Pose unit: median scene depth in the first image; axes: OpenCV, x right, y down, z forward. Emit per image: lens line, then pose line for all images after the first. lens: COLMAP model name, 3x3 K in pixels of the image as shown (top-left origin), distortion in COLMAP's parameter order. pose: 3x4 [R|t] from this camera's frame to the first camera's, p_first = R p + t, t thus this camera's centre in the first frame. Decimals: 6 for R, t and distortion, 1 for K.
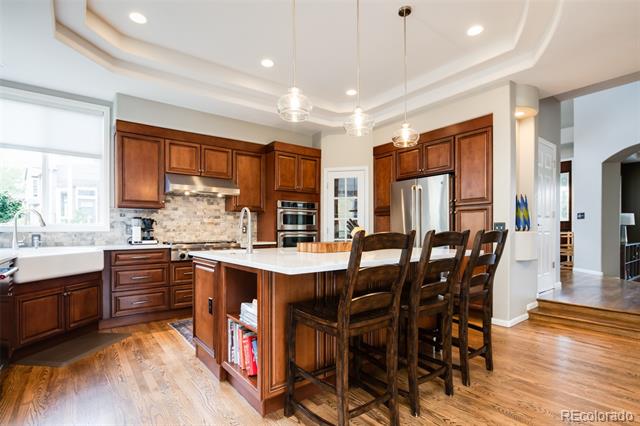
lens RADIAL K [[308.5, 0, 319.0], [0, 308.5, 230.2], [0, 0, 1]] dist [-0.000573, -0.000045]
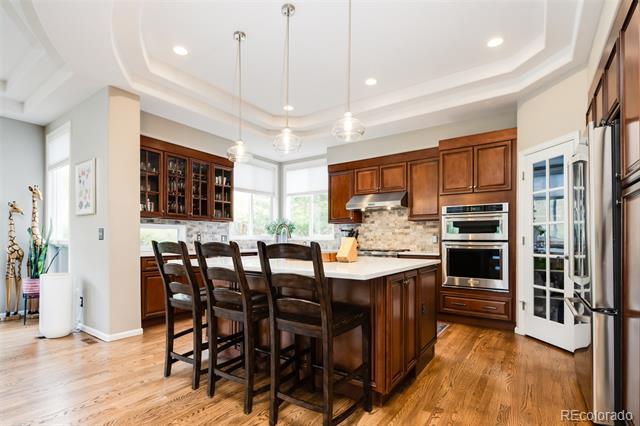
lens RADIAL K [[313.5, 0, 320.1], [0, 313.5, 242.0], [0, 0, 1]] dist [0.001214, 0.000245]
pose [[0.310384, 0.011277, -0.950544, 0.651820], [-0.005262, 0.999935, 0.010144, -0.001654], [0.950597, 0.001853, 0.310423, 0.407571]]
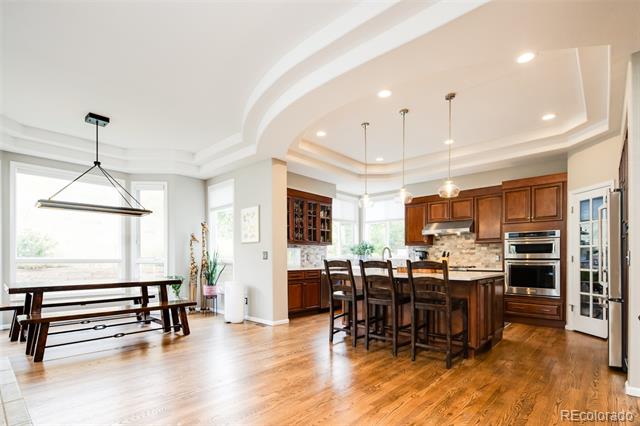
lens RADIAL K [[317.1, 0, 315.6], [0, 317.1, 262.3], [0, 0, 1]] dist [-0.001008, -0.000732]
pose [[0.178851, 0.015796, -0.983749, 0.952909], [-0.001680, 0.999875, 0.015749, -0.003889], [0.983875, -0.001164, 0.178855, 0.101937]]
